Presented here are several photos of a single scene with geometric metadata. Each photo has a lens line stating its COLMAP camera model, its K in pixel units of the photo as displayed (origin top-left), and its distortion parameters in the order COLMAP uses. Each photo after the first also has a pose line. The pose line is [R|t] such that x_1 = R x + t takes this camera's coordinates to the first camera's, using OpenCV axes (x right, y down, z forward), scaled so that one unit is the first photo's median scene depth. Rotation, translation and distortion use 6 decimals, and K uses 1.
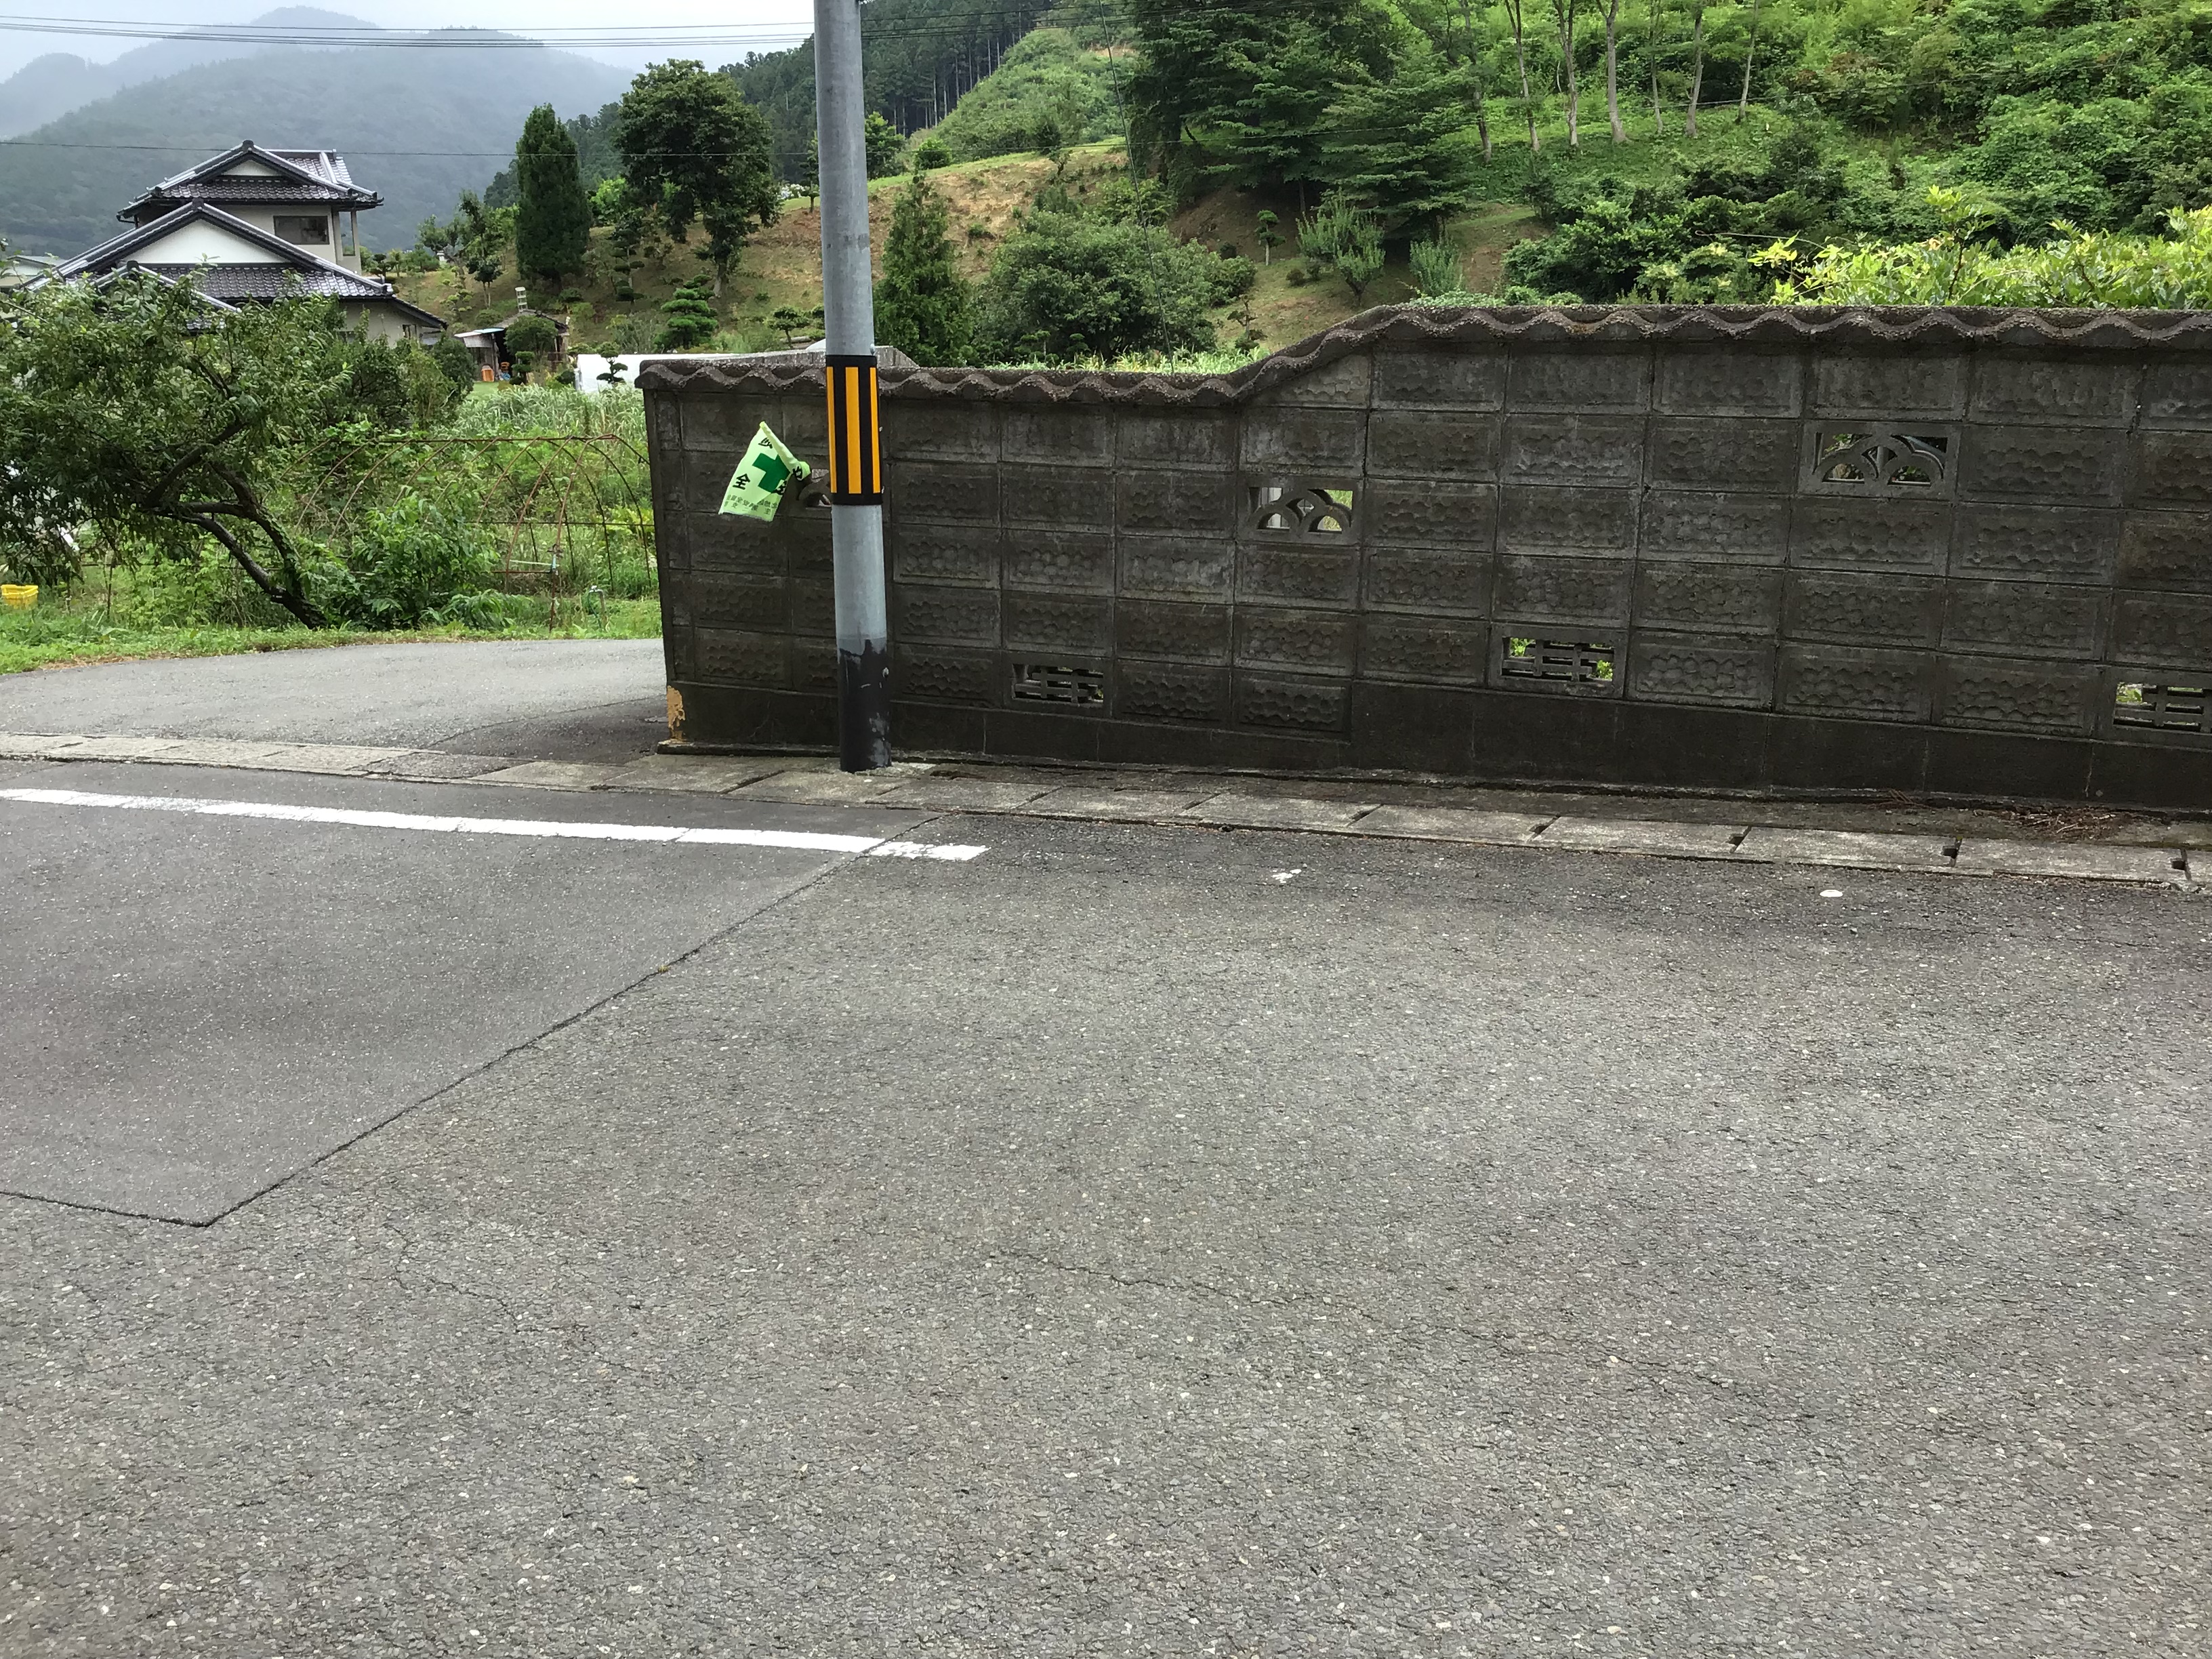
lens RADIAL K [[1999.2, 0, 1098.6], [0, 1999.2, 837.7], [0, 0, 1]] dist [0.036136, 0.000000]
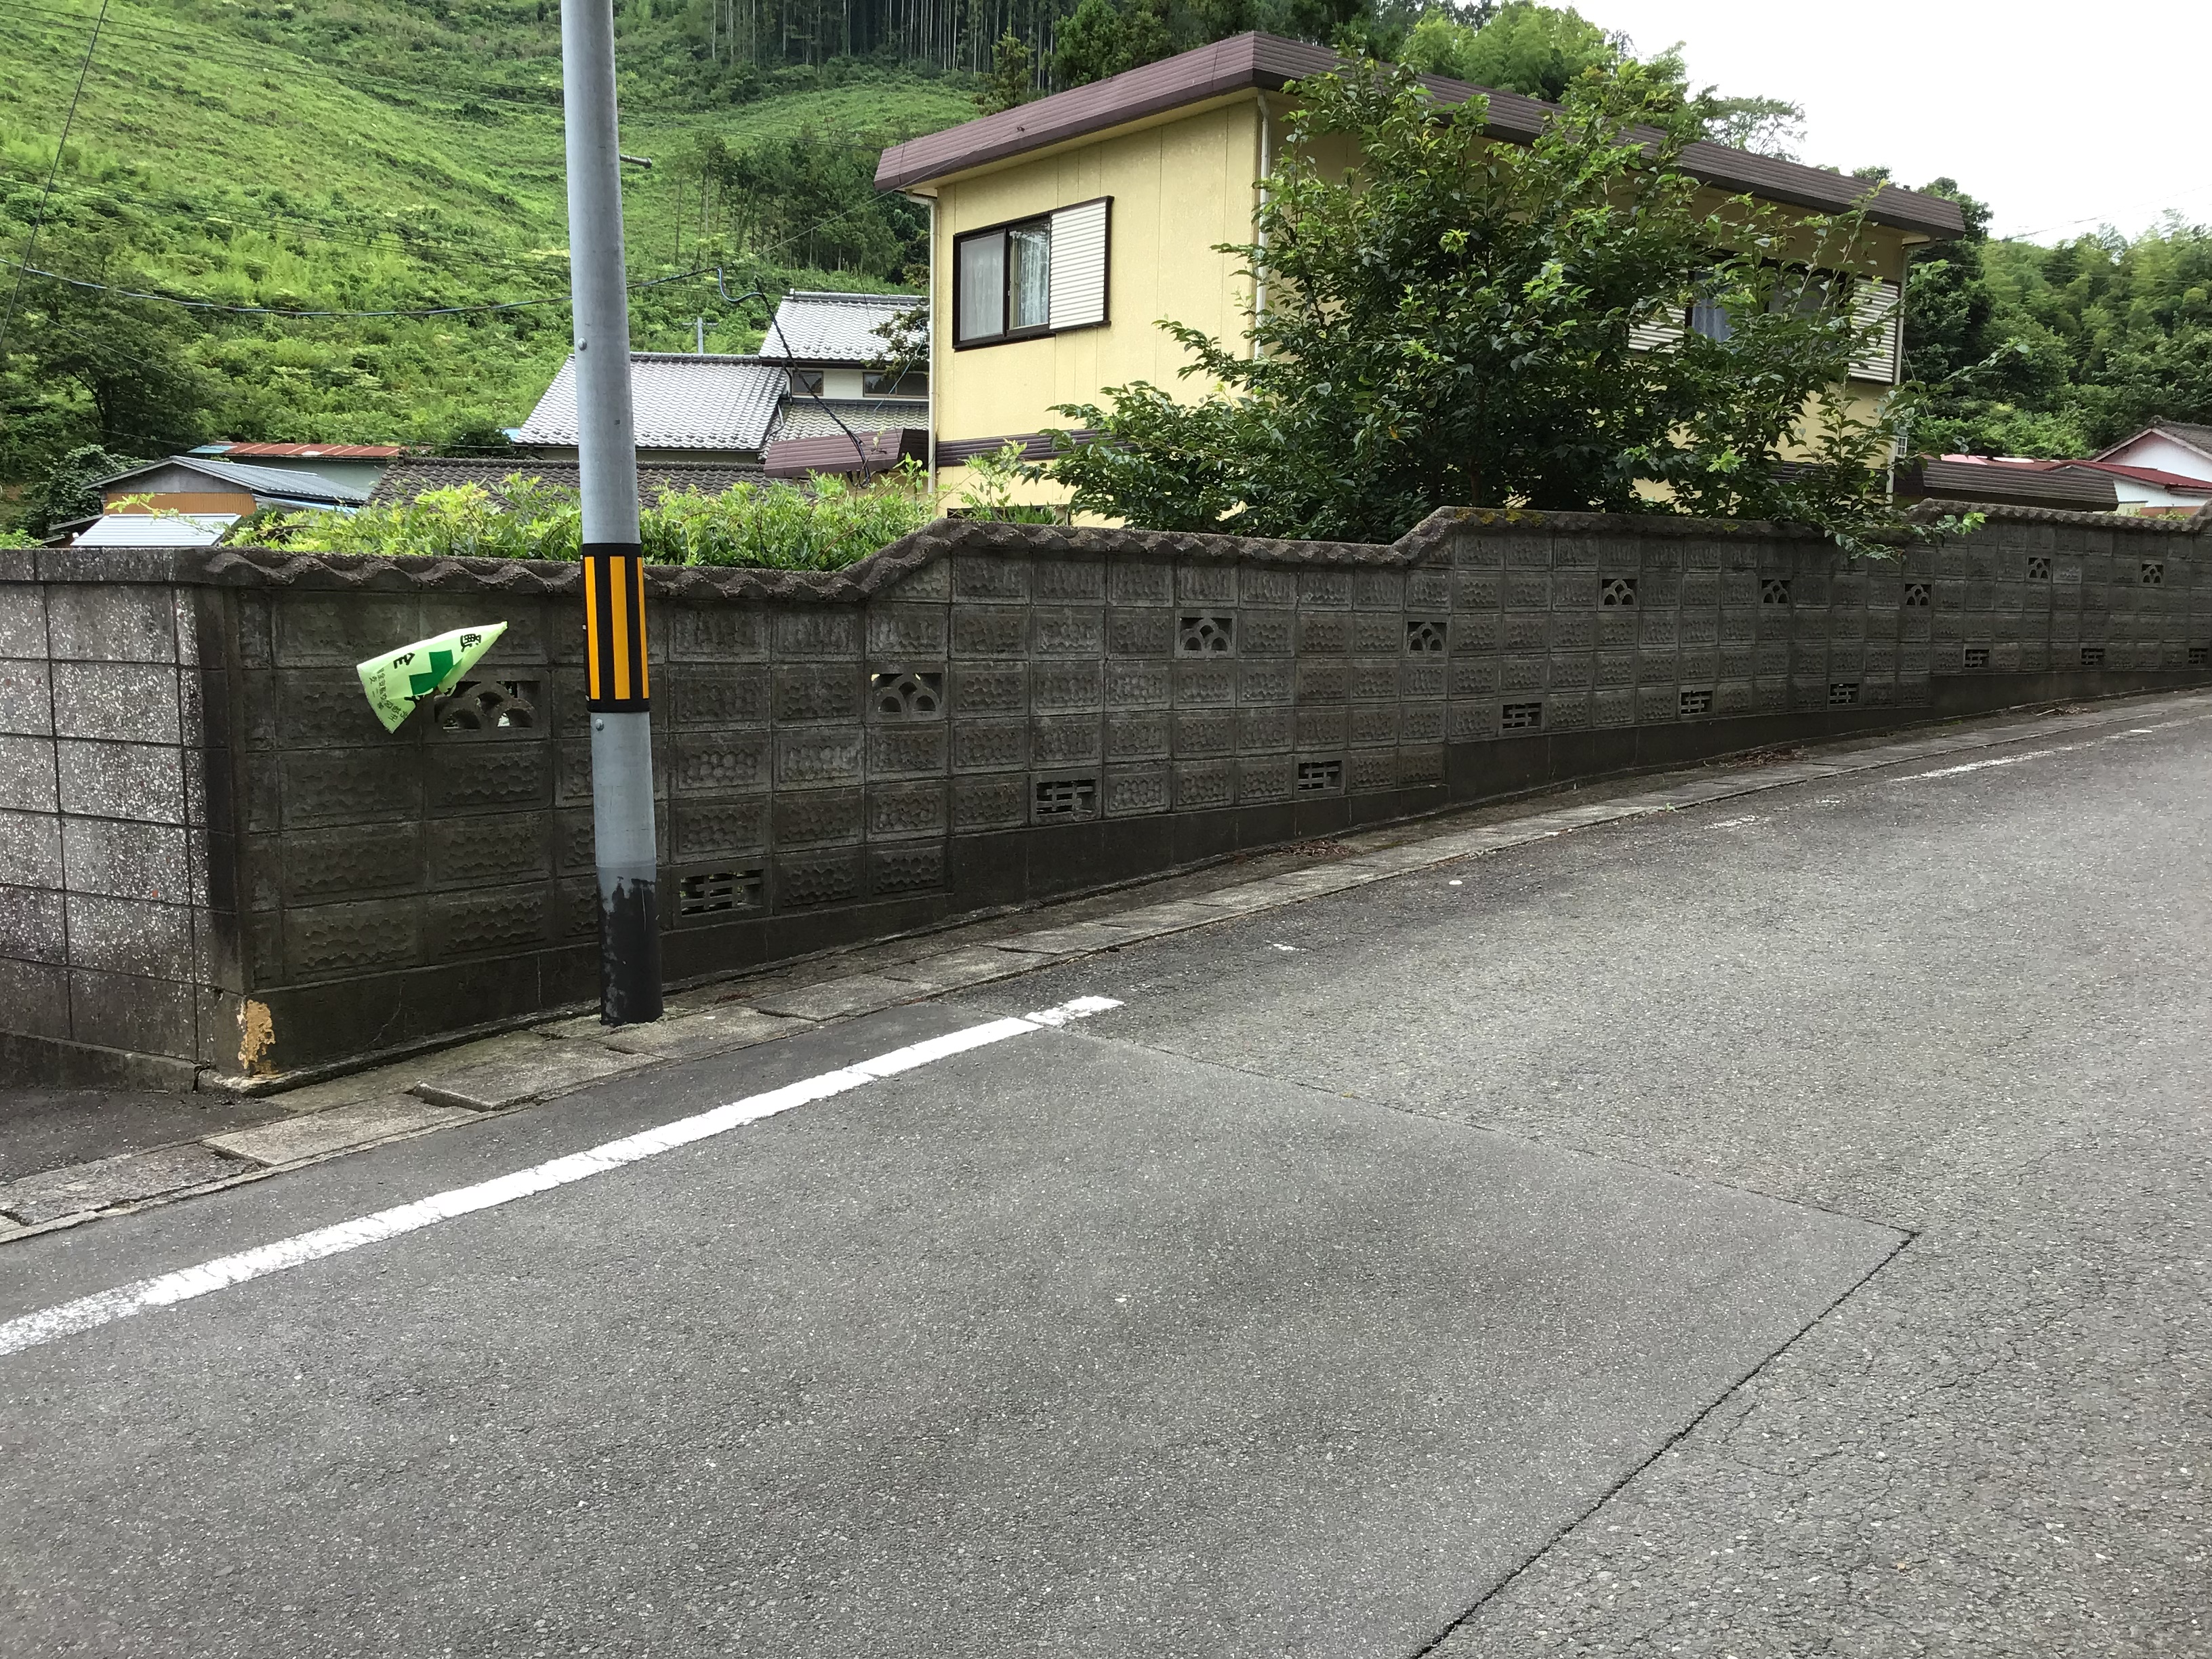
lens RADIAL K [[1999.2, 0, 1103.6], [0, 1999.2, 833.1], [0, 0, 1]] dist [0.036136, 0.000000]
pose [[0.285302, -0.106873, 0.952460, -0.926114], [0.232190, 0.971868, 0.039500, -0.105236], [-0.929887, 0.209883, 0.302091, 0.572166]]
